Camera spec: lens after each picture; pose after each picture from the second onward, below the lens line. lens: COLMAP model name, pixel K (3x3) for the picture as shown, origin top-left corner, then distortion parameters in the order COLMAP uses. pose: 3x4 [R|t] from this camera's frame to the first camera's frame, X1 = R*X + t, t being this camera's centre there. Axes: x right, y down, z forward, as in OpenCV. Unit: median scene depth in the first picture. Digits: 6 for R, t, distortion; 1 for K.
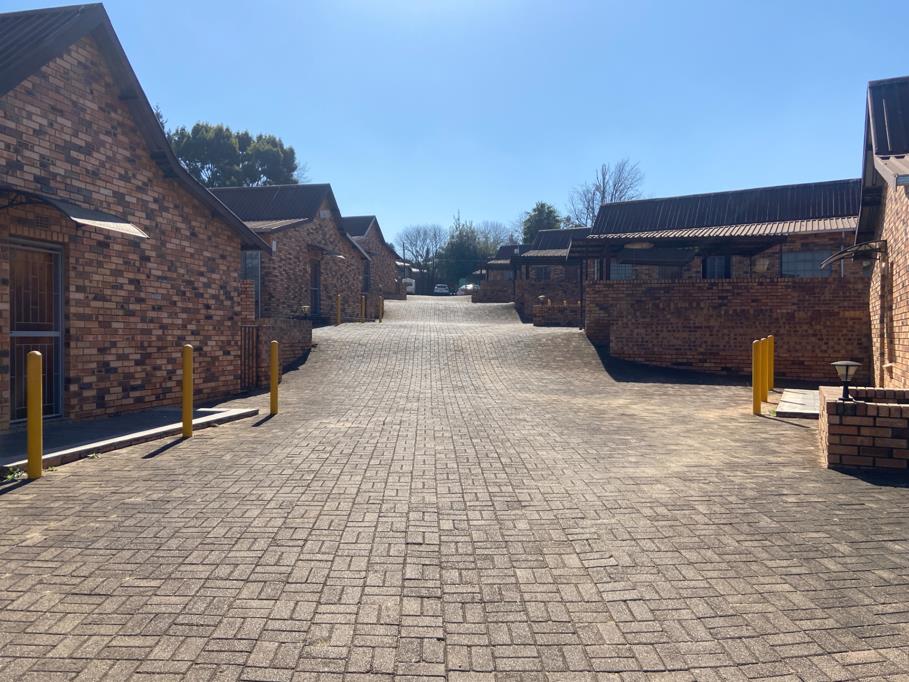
lens RADIAL K [[678.1, 0, 454.5], [0, 678.1, 341.0], [0, 0, 1]] dist [0.077719, -0.099113]
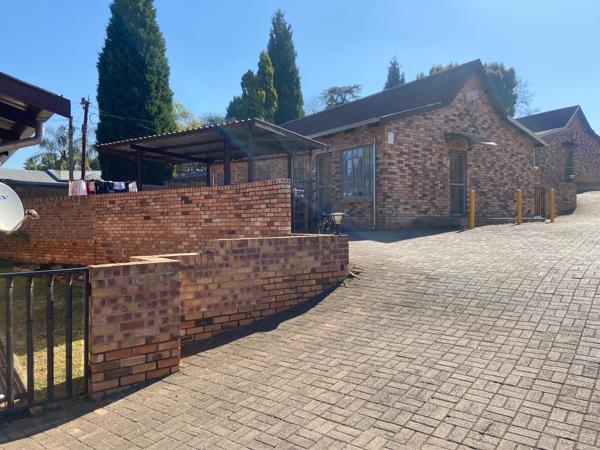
lens RADIAL K [[447.6, 0, 300.0], [0, 447.6, 225.0], [0, 0, 1]] dist [0.077719, -0.099113]
pose [[0.750409, -0.004617, -0.660958, 0.015351], [0.005106, 0.999986, -0.001187, -0.019666], [0.660954, -0.002484, 0.750422, 0.330072]]
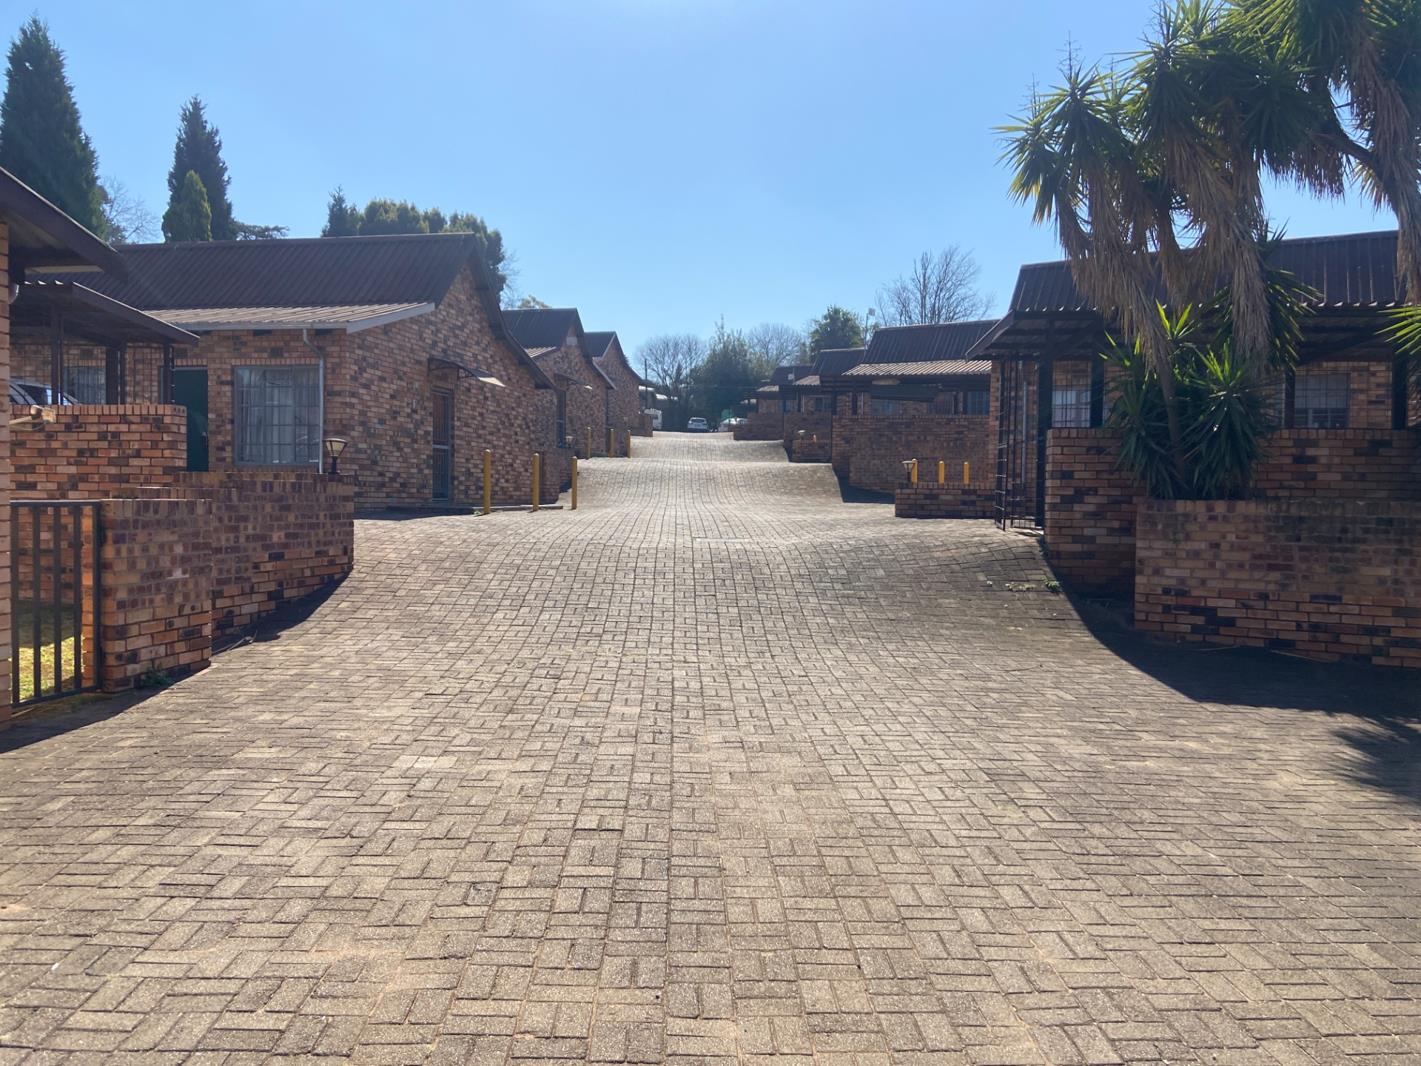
lens RADIAL K [[1063.5, 0, 715.0], [0, 1063.5, 509.8], [0, 0, 1]] dist [0.083956, -0.099689]
pose [[0.999957, 0.008537, -0.003495, 0.009779], [-0.008525, 0.999958, 0.003334, 0.028237], [0.003523, -0.003304, 0.999988, -0.343113]]
